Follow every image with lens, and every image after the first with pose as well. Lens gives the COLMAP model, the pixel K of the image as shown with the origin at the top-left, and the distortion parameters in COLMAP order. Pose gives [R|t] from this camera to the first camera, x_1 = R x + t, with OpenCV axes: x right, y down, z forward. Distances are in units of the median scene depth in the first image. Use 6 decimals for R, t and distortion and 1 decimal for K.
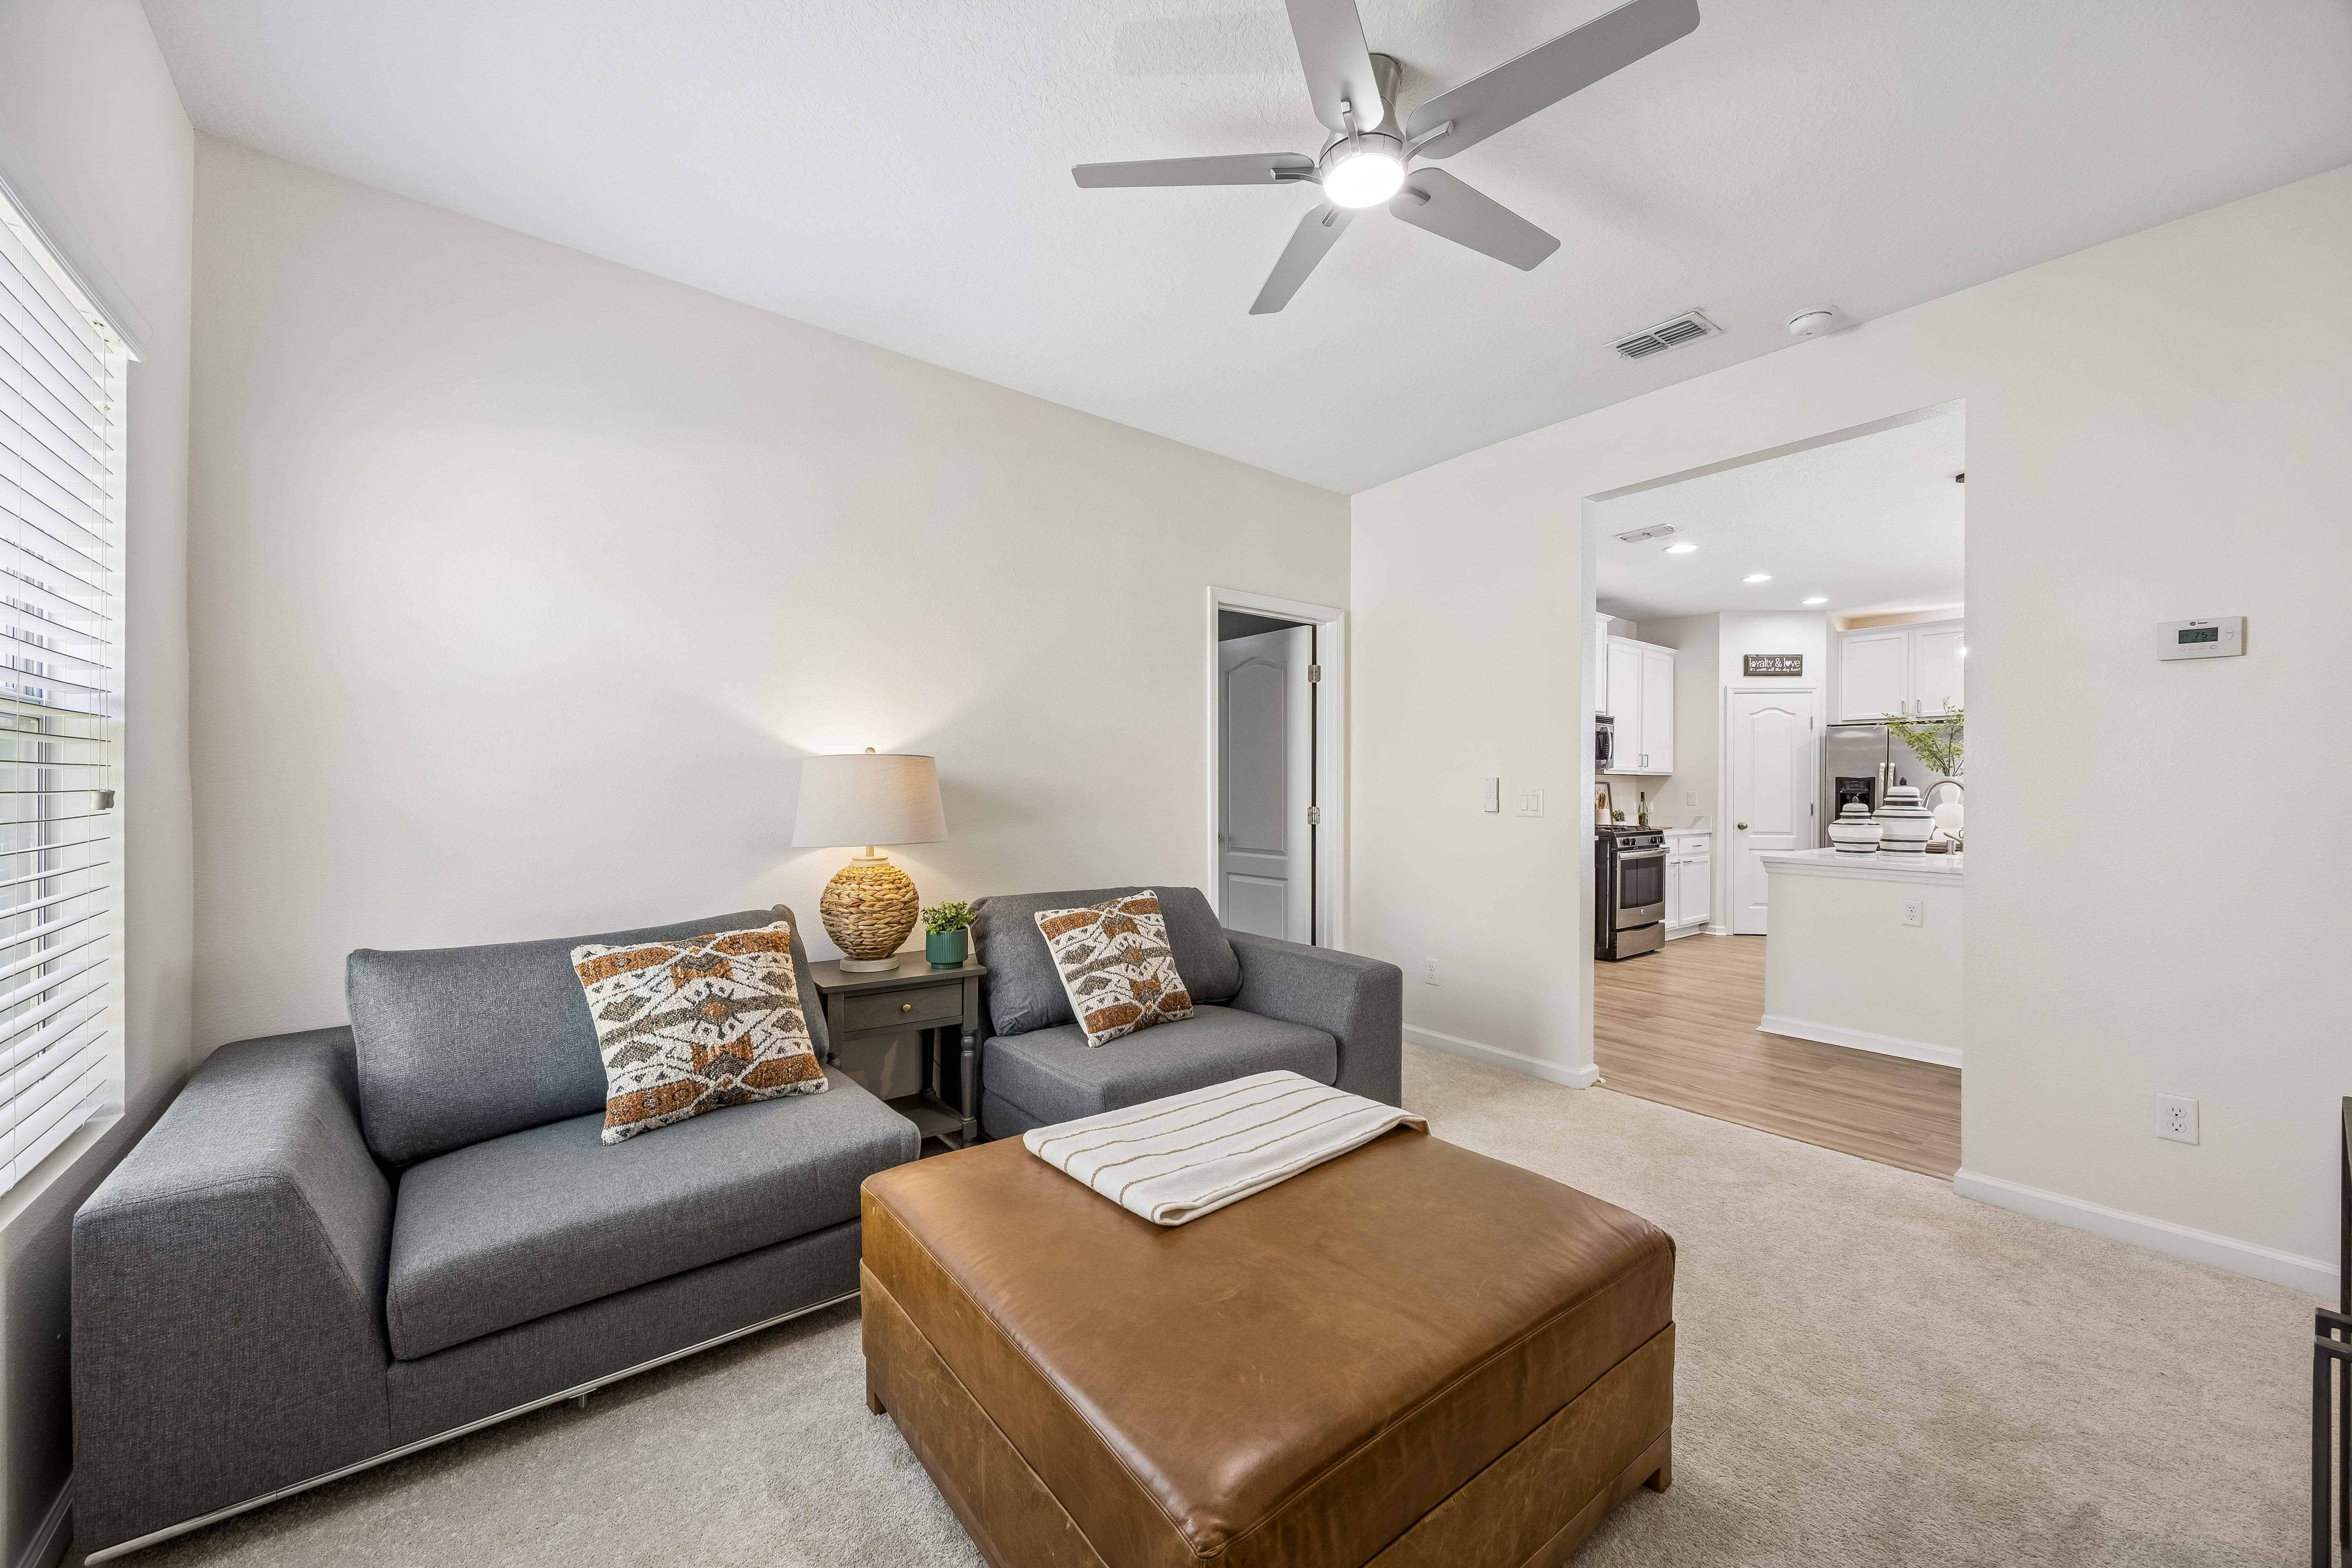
lens RADIAL K [[892.7, 0, 1168.5], [0, 892.7, 788.9], [0, 0, 1]] dist [-0.001091, -0.000008]
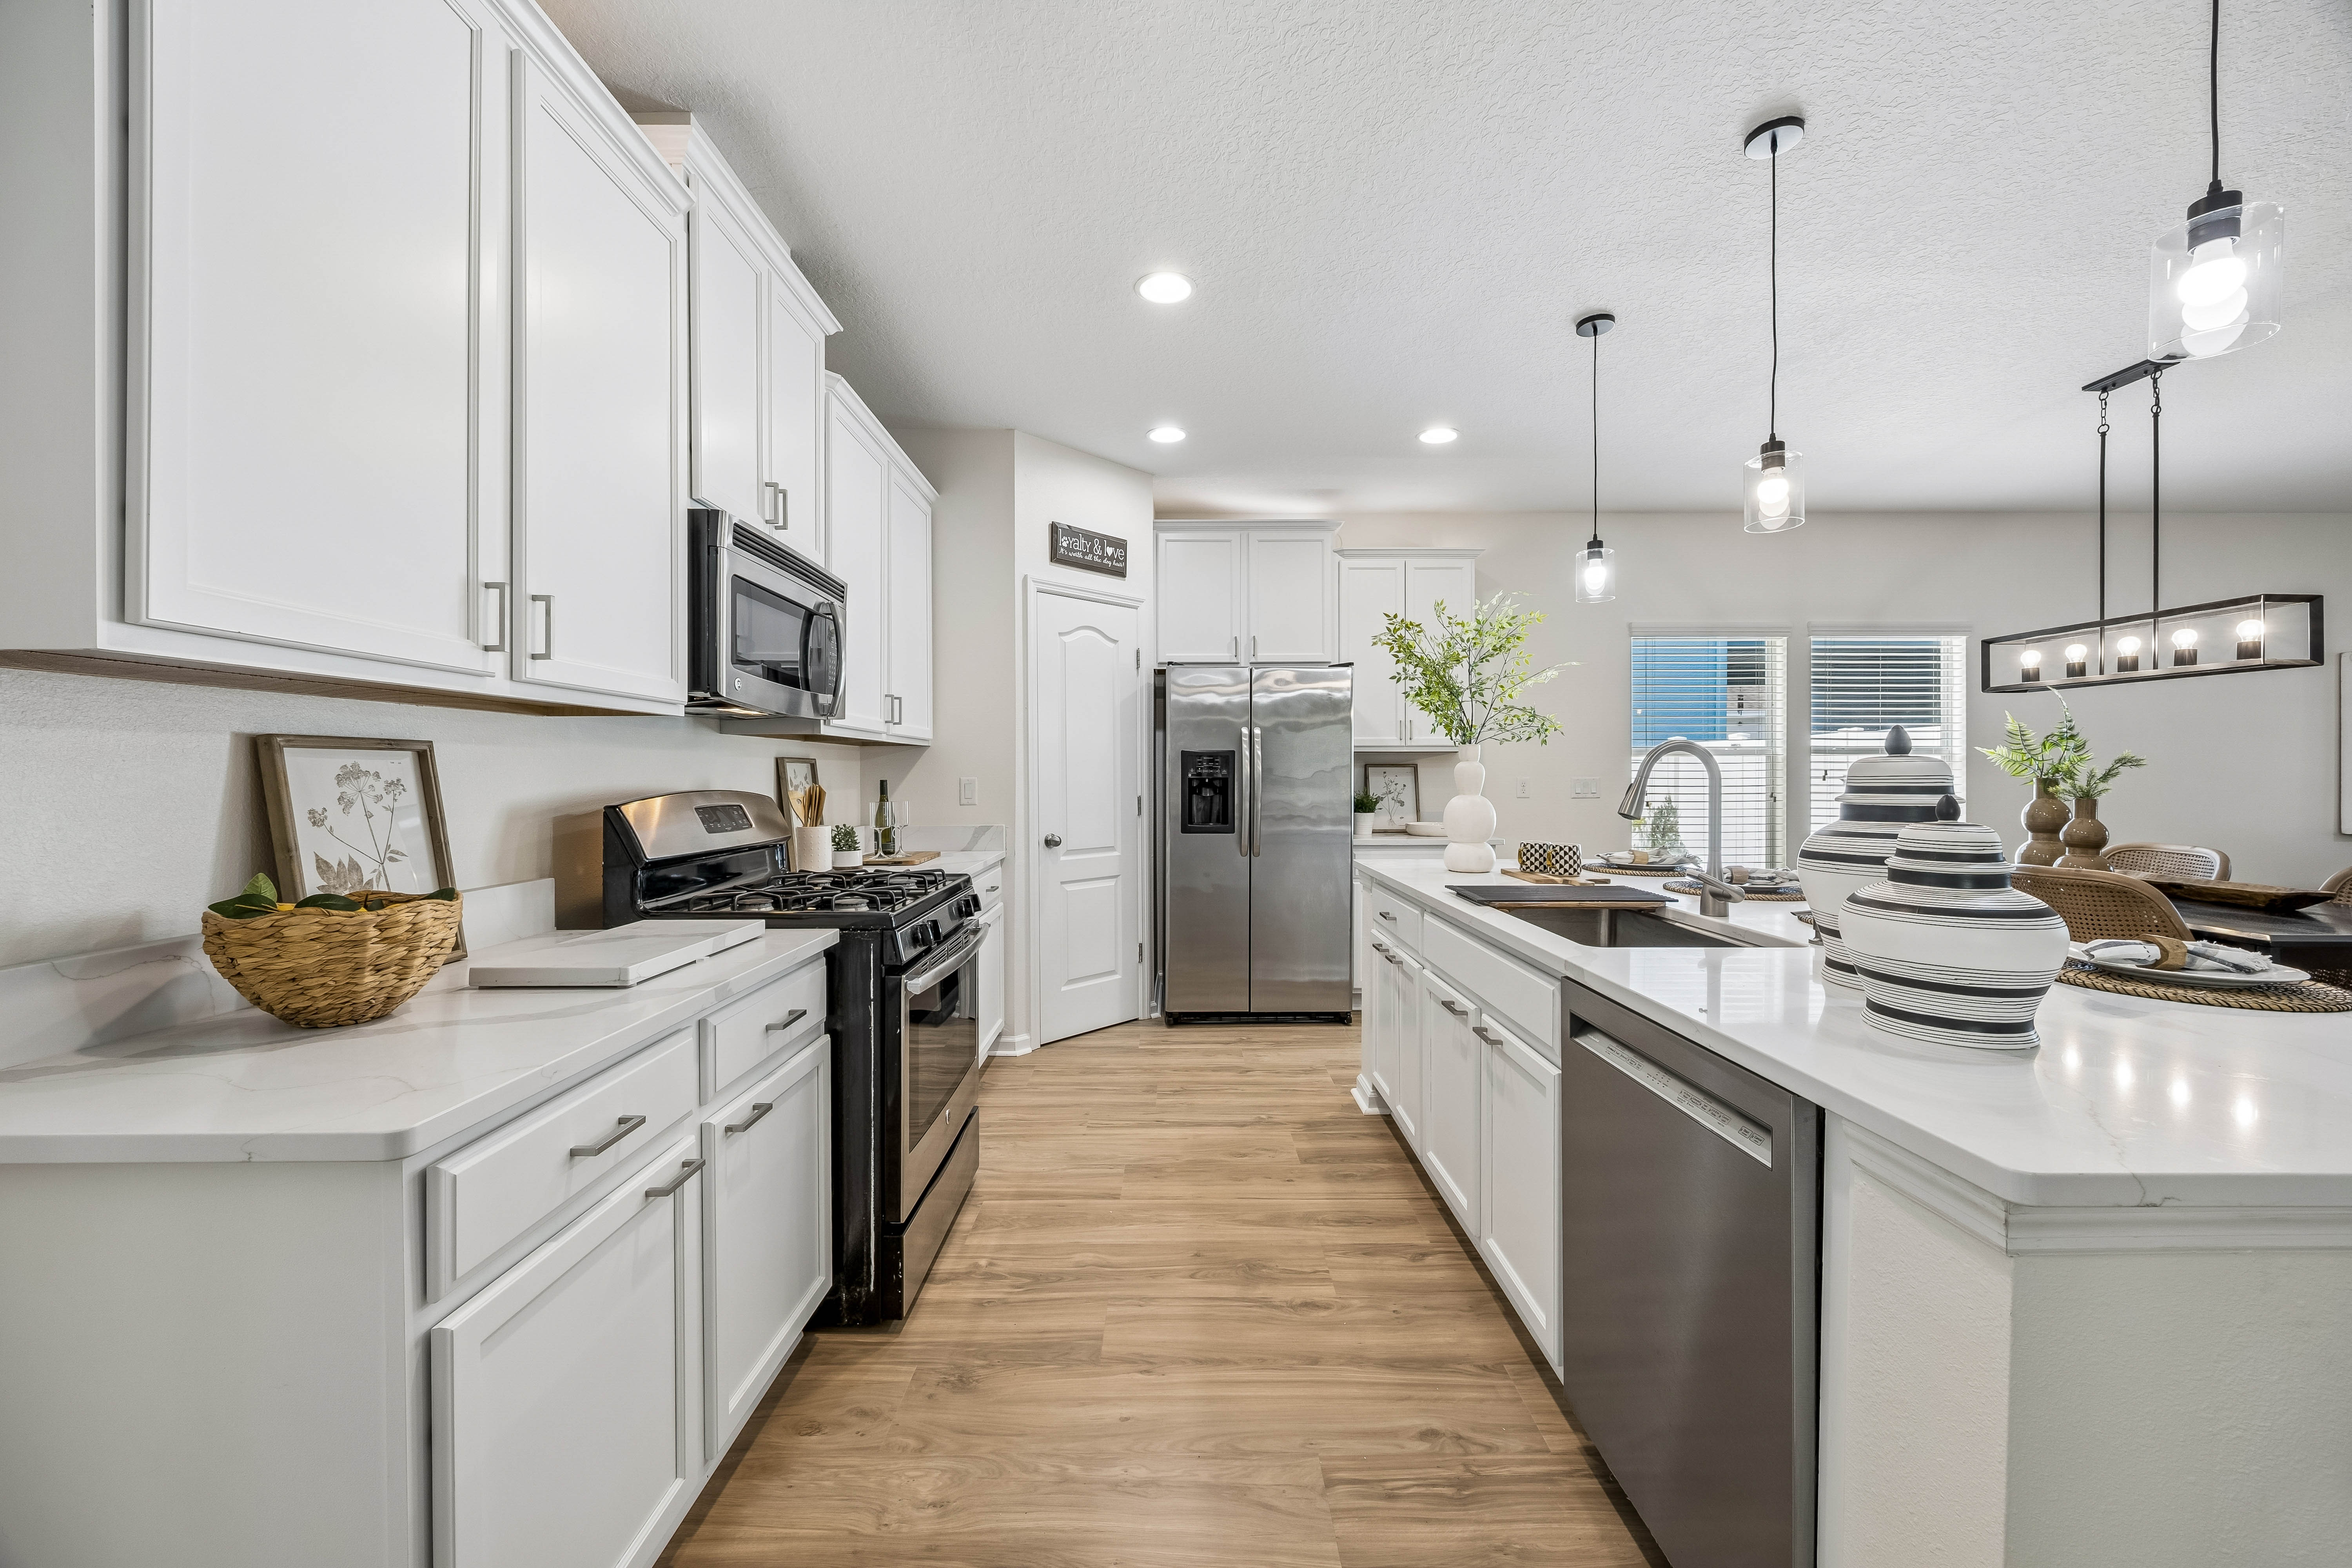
lens RADIAL K [[901.1, 0, 1176.5], [0, 901.1, 780.3], [0, 0, 1]] dist [0.001176, 0.000032]
pose [[0.614572, -0.013852, 0.788739, 0.263555], [0.008443, 0.999904, 0.010981, -0.000307], [-0.788815, -0.000089, 0.614630, 0.611106]]
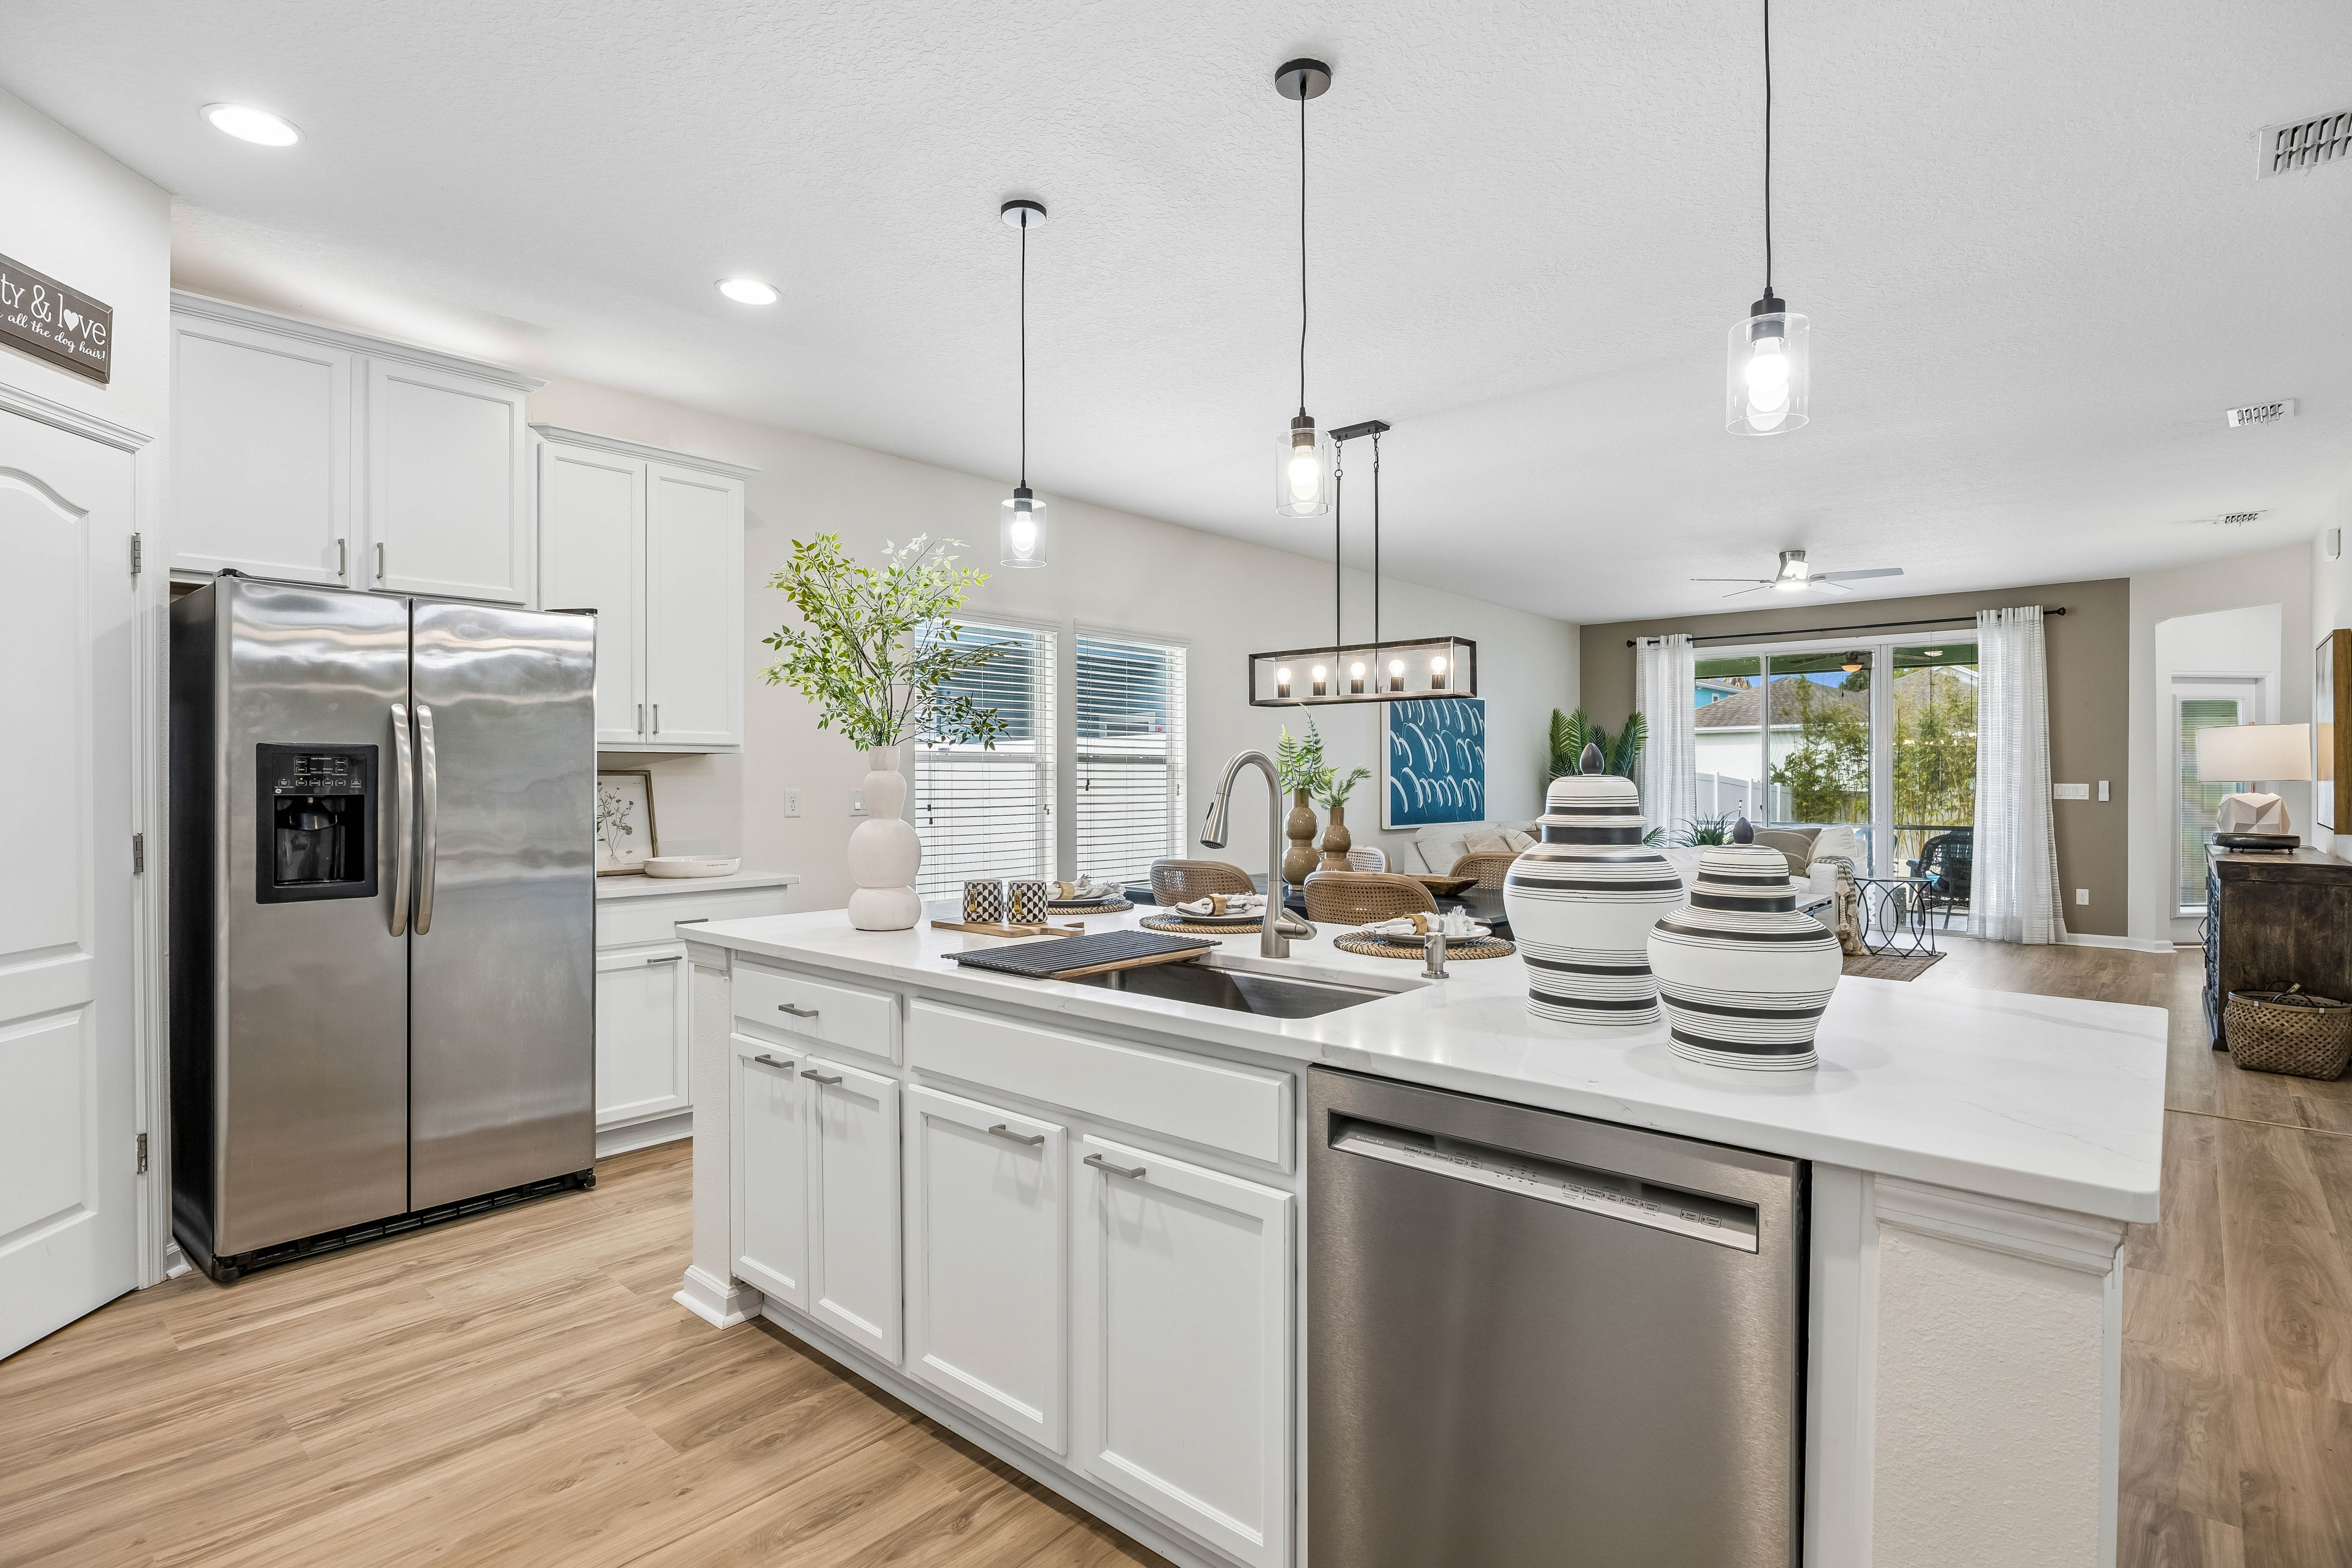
lens RADIAL K [[1157.1, 0, 1171.2], [0, 1157.1, 778.7], [0, 0, 1]] dist [-0.010411, 0.000772]
pose [[-0.179181, -0.007205, 0.983790, 0.291609], [0.003580, 0.999962, 0.007976, -0.003334], [-0.983810, 0.004951, -0.179148, 0.733640]]
